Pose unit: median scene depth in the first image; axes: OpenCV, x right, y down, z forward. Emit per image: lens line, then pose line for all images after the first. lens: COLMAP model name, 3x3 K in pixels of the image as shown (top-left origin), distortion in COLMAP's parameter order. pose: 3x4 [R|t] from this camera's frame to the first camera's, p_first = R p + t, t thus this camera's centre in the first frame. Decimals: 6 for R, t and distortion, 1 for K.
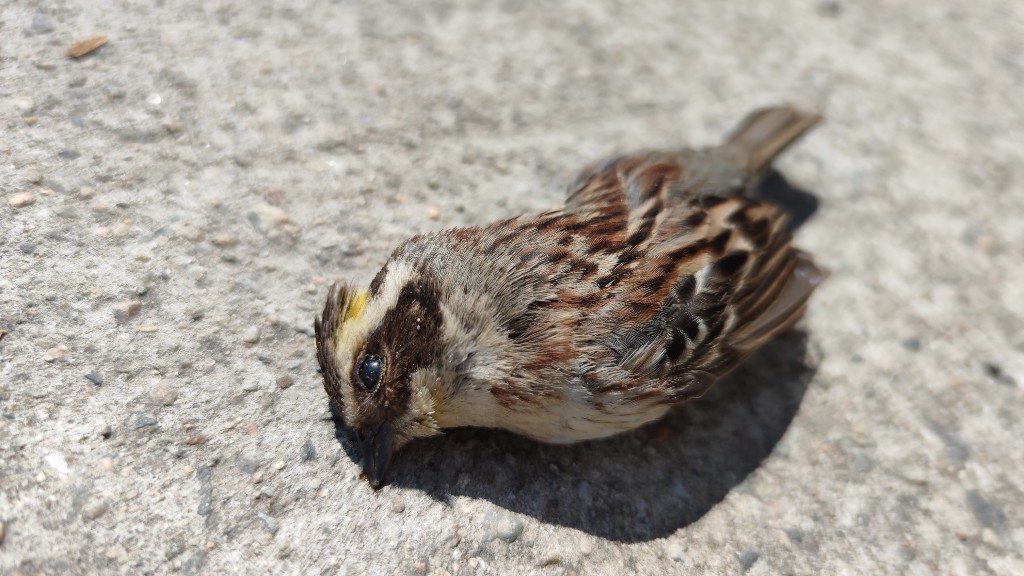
lens RADIAL K [[797.4, 0, 512.0], [0, 797.4, 288.0], [0, 0, 1]] dist [-0.061732, 0.002436]
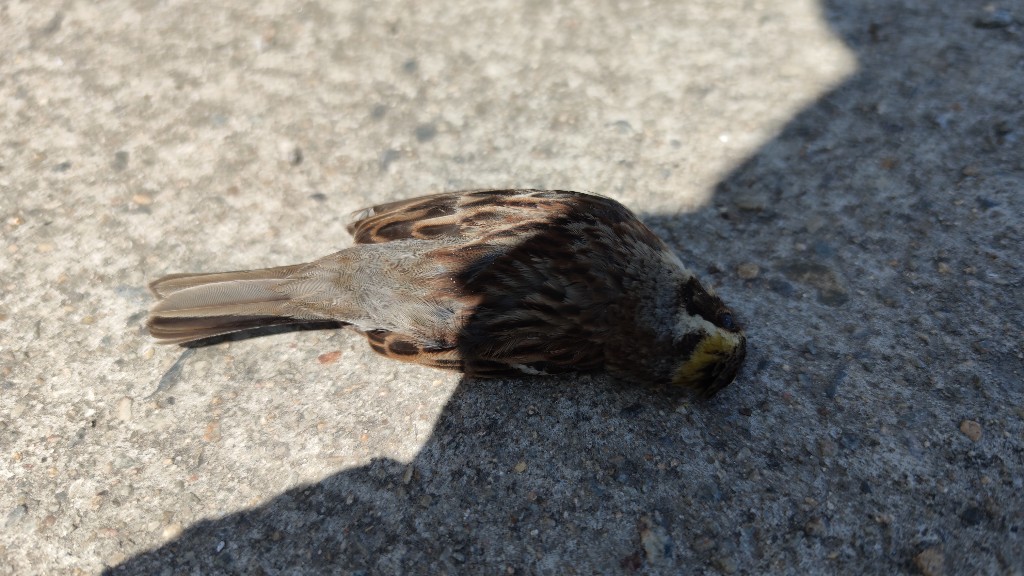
lens RADIAL K [[782.2, 0, 512.0], [0, 782.2, 288.0], [0, 0, 1]] dist [-0.036938, 0.000177]
pose [[-0.603160, -0.721663, 0.339705, -0.340029], [0.573225, -0.096045, 0.813750, -1.170427], [-0.554626, 0.685549, 0.471606, 0.436339]]
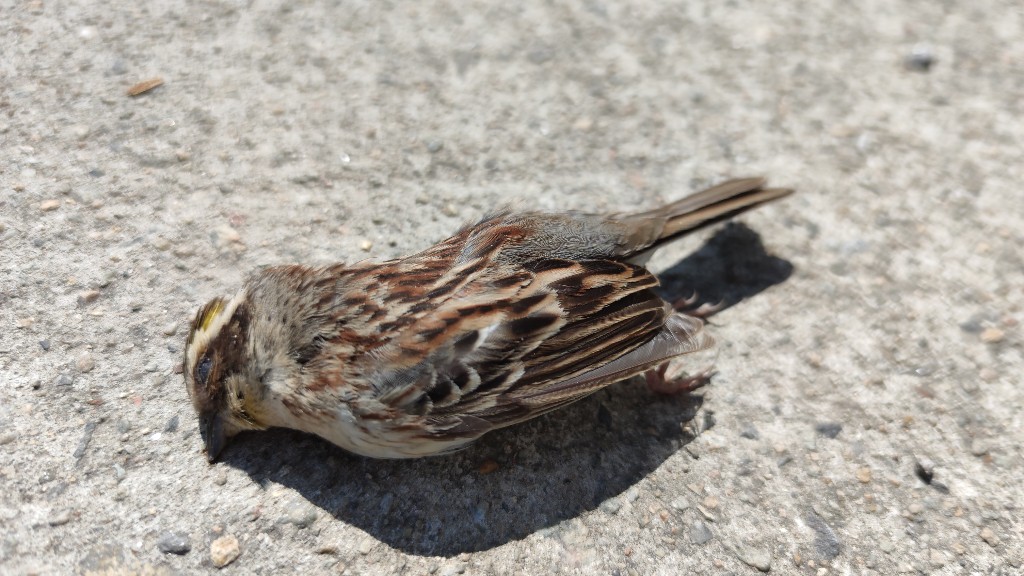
lens RADIAL K [[782.2, 0, 512.0], [0, 782.2, 288.0], [0, 0, 1]] dist [-0.036938, 0.000177]
pose [[0.948350, 0.123038, -0.292395, 0.568520], [-0.124585, 0.992118, 0.013400, -0.093745], [0.291739, 0.023720, 0.956204, -0.048219]]
